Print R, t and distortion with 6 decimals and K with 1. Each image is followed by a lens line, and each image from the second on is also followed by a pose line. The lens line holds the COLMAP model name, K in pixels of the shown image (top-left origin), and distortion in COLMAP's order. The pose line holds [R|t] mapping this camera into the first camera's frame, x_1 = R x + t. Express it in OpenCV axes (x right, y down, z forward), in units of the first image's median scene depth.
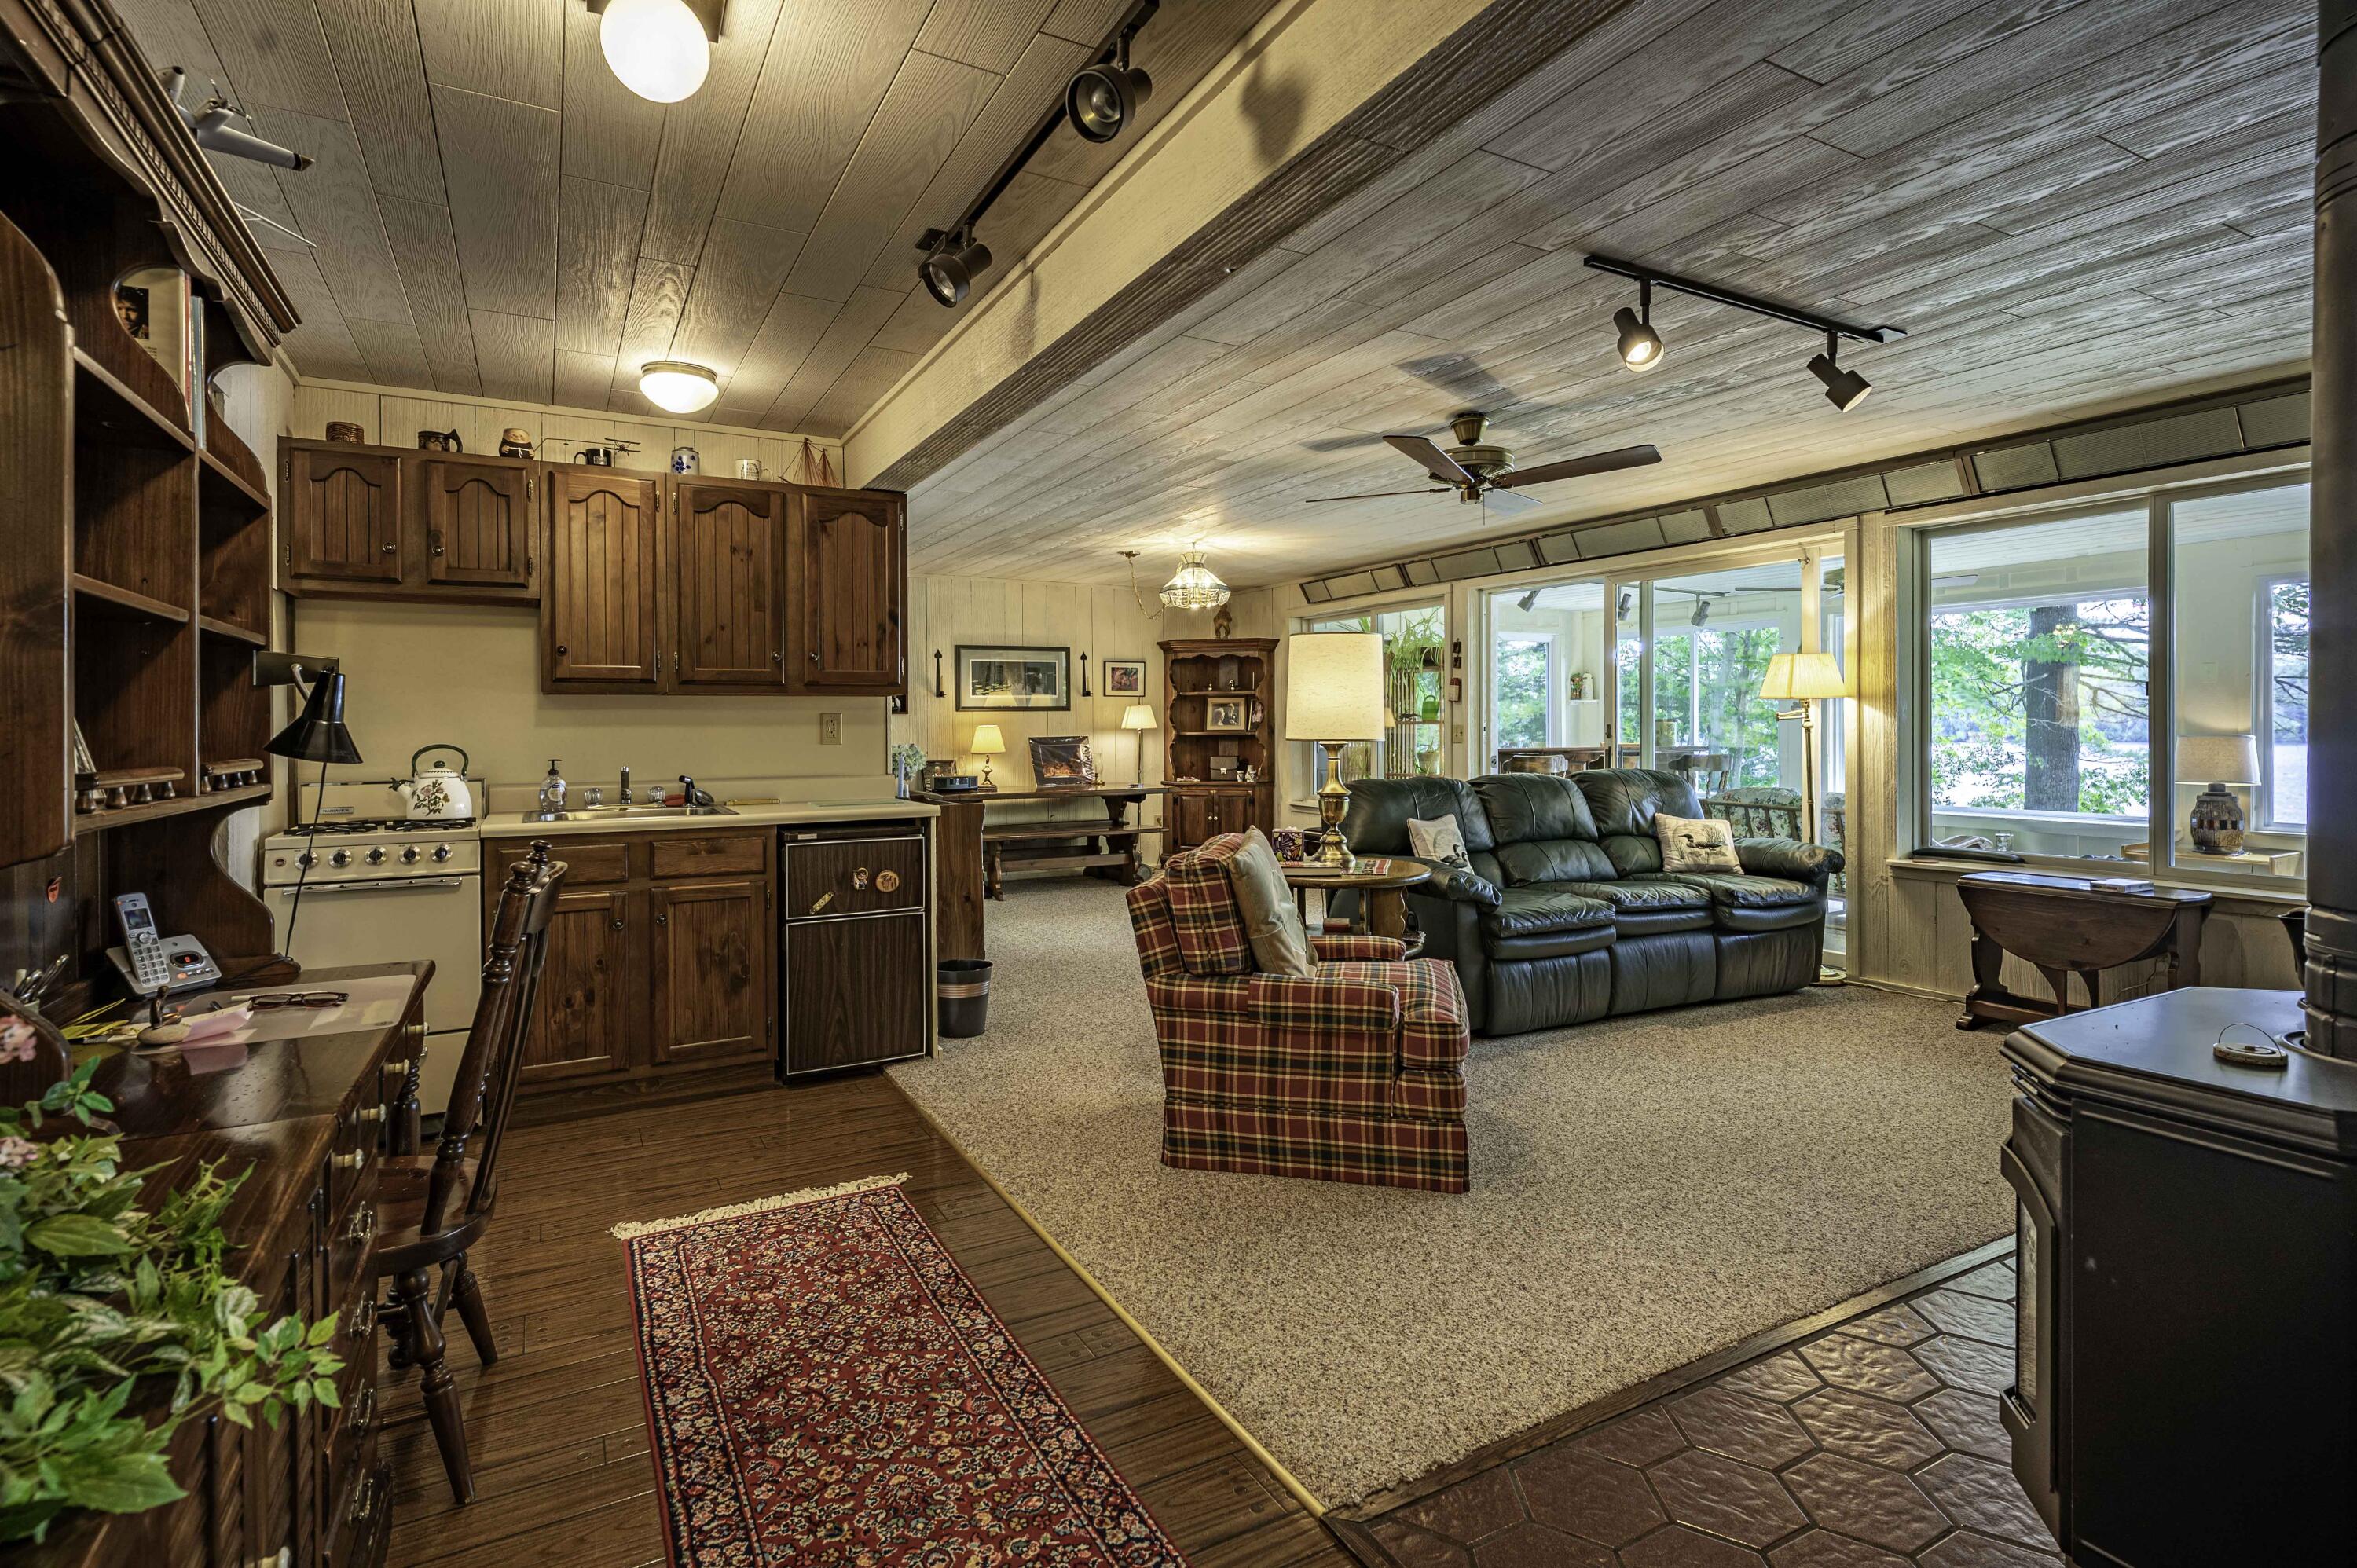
lens RADIAL K [[1144.6, 0, 1187.2], [0, 1144.6, 752.9], [0, 0, 1]] dist [-0.000429, -0.000032]
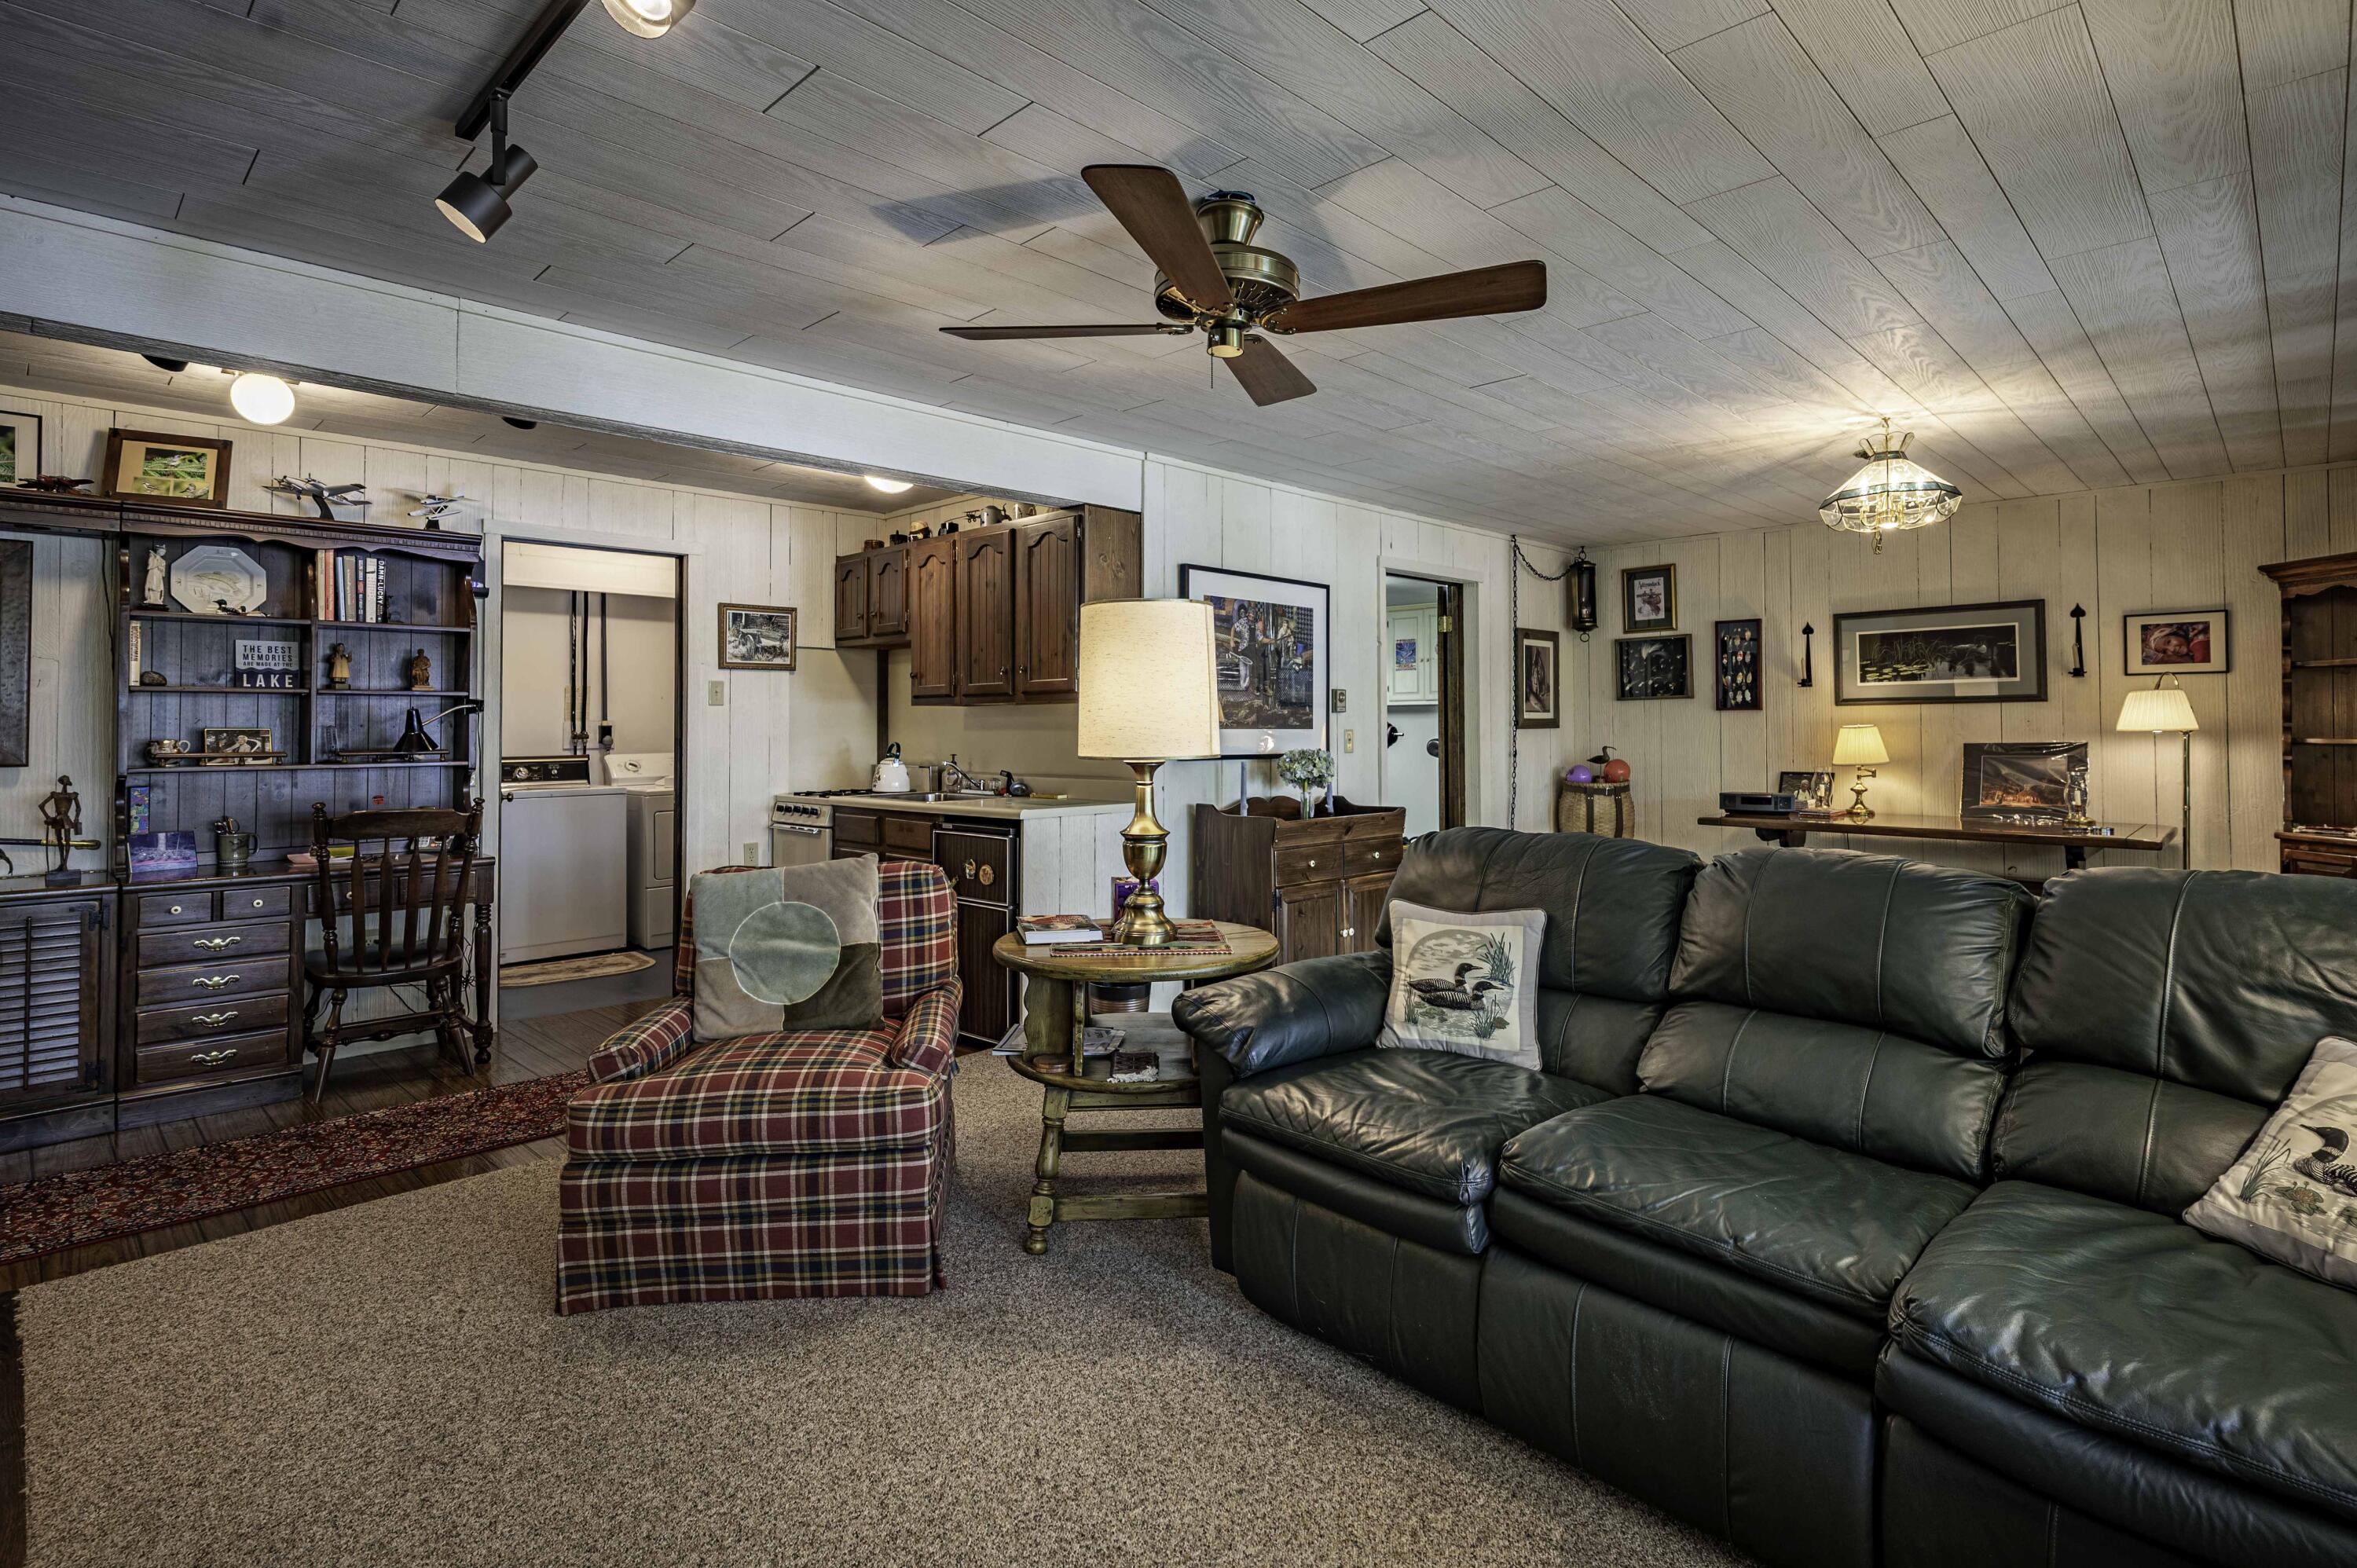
lens RADIAL K [[1144.6, 0, 1187.2], [0, 1144.6, 752.9], [0, 0, 1]] dist [-0.000429, -0.000032]
pose [[0.290970, 0.023136, -0.956452, 0.424498], [-0.016527, 0.999680, 0.019154, -0.015039], [0.956589, 0.010234, 0.291259, 0.438915]]
